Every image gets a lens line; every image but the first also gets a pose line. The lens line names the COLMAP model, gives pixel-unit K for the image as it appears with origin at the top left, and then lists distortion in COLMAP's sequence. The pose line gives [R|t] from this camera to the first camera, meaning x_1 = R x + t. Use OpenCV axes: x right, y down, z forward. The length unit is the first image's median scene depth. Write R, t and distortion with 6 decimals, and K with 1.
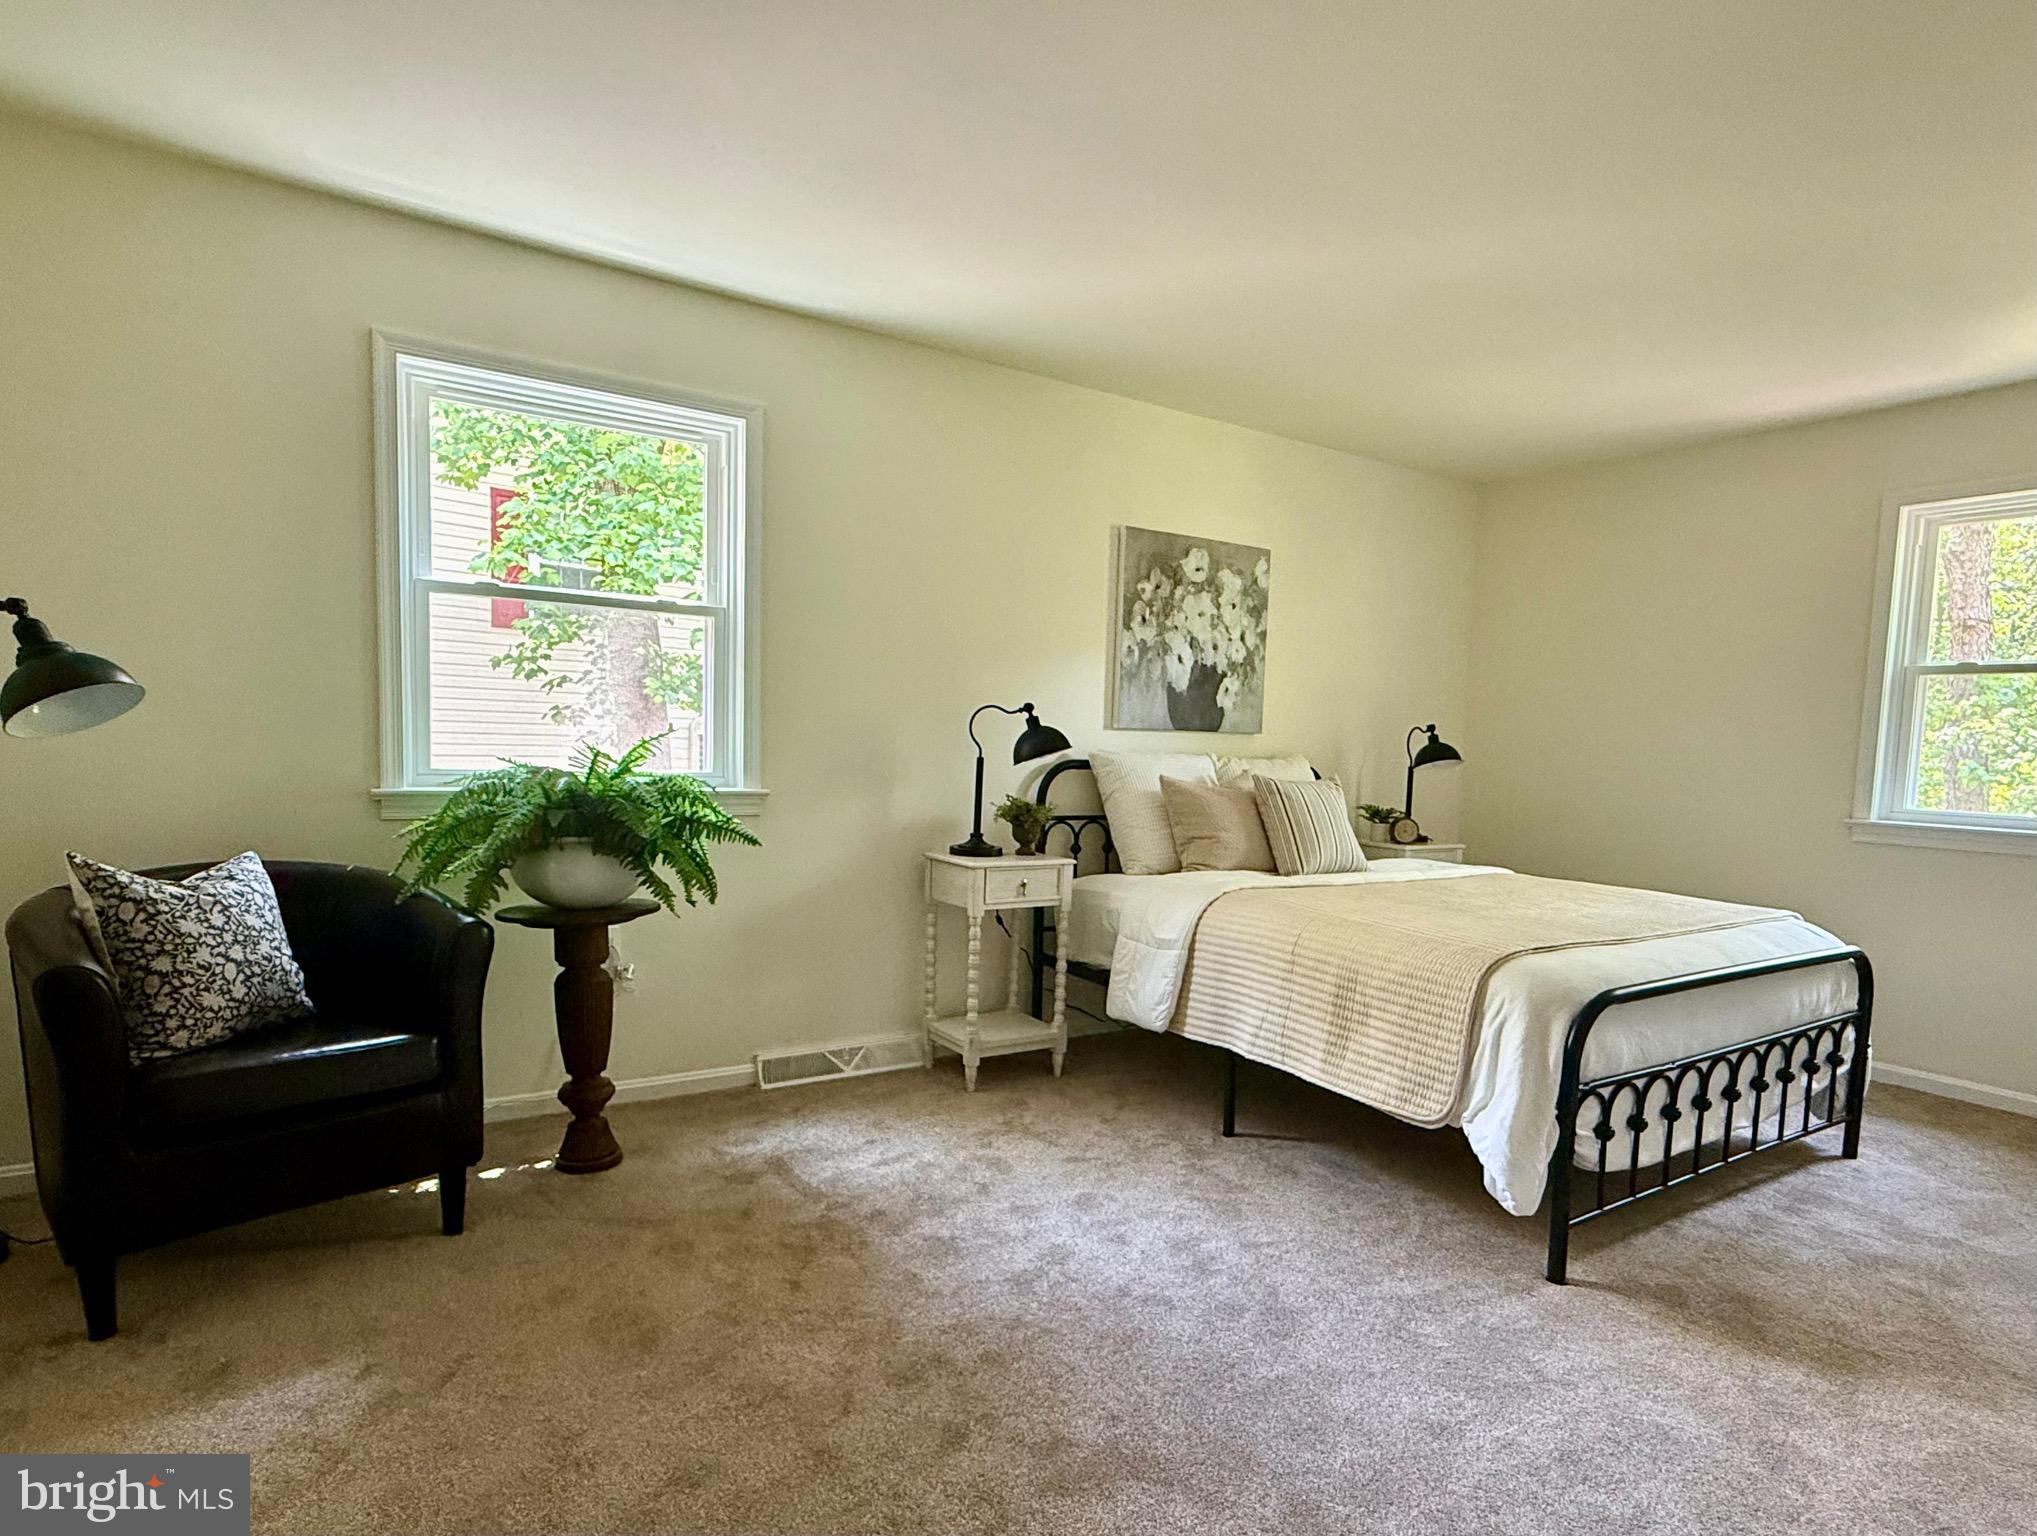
lens RADIAL K [[1056.3, 0, 978.3], [0, 1056.3, 827.6], [0, 0, 1]] dist [0.000069, -0.001130]
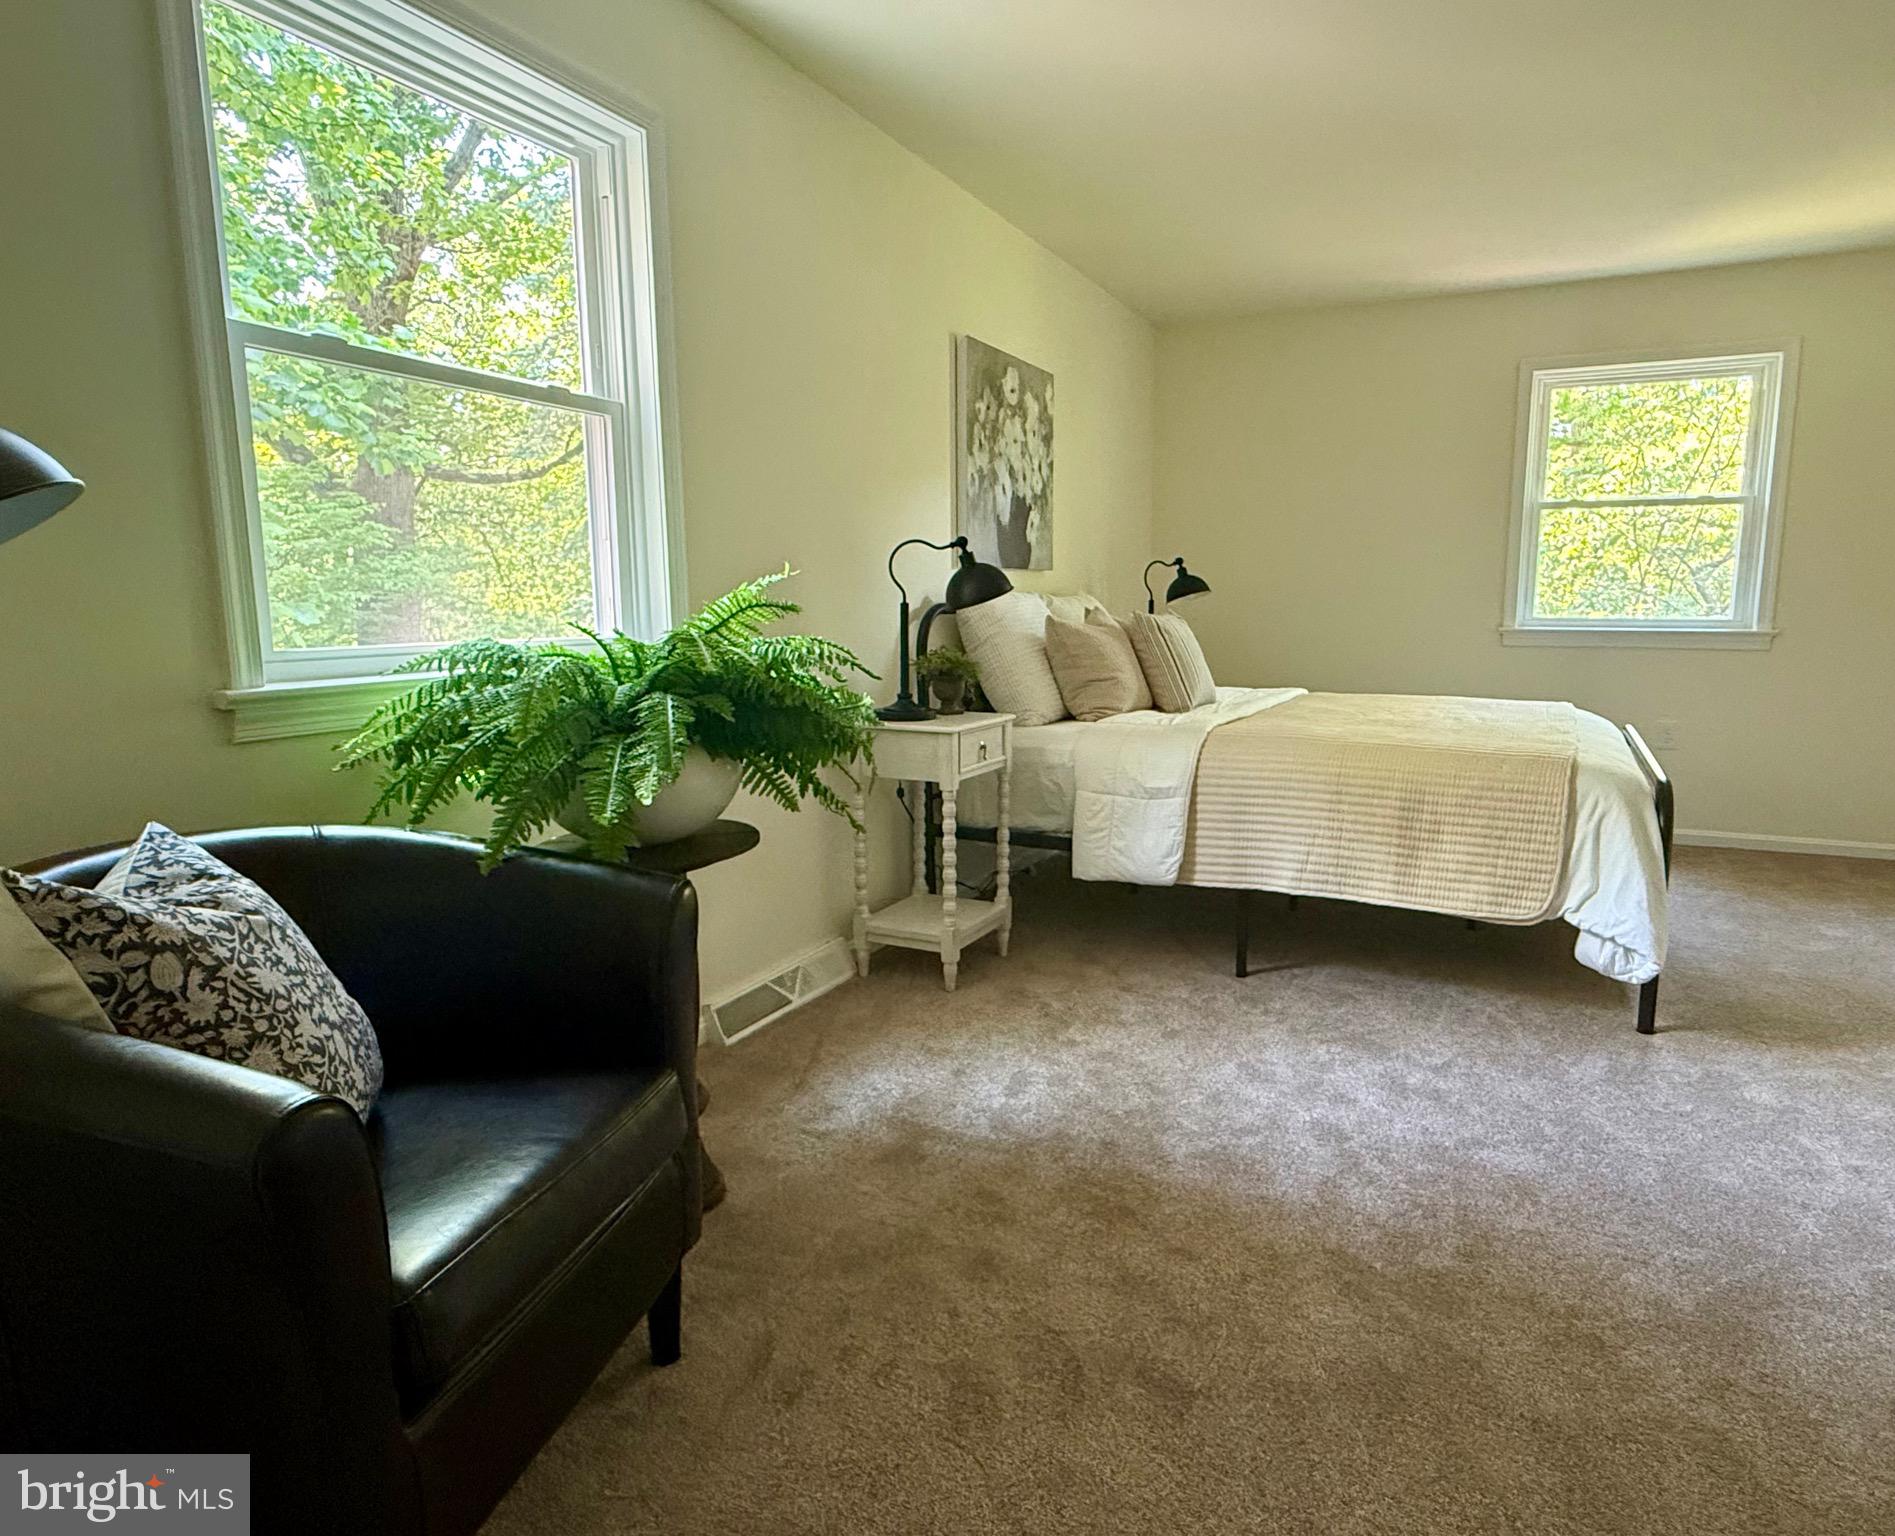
lens RADIAL K [[1092.1, 0, 933.8], [0, 1092.1, 764.9], [0, 0, 1]] dist [-0.005574, 0.001050]
pose [[0.861630, -0.111263, 0.495190, -0.370771], [0.073132, 0.992710, 0.095801, -0.017433], [-0.502240, -0.046330, 0.863486, 0.204609]]
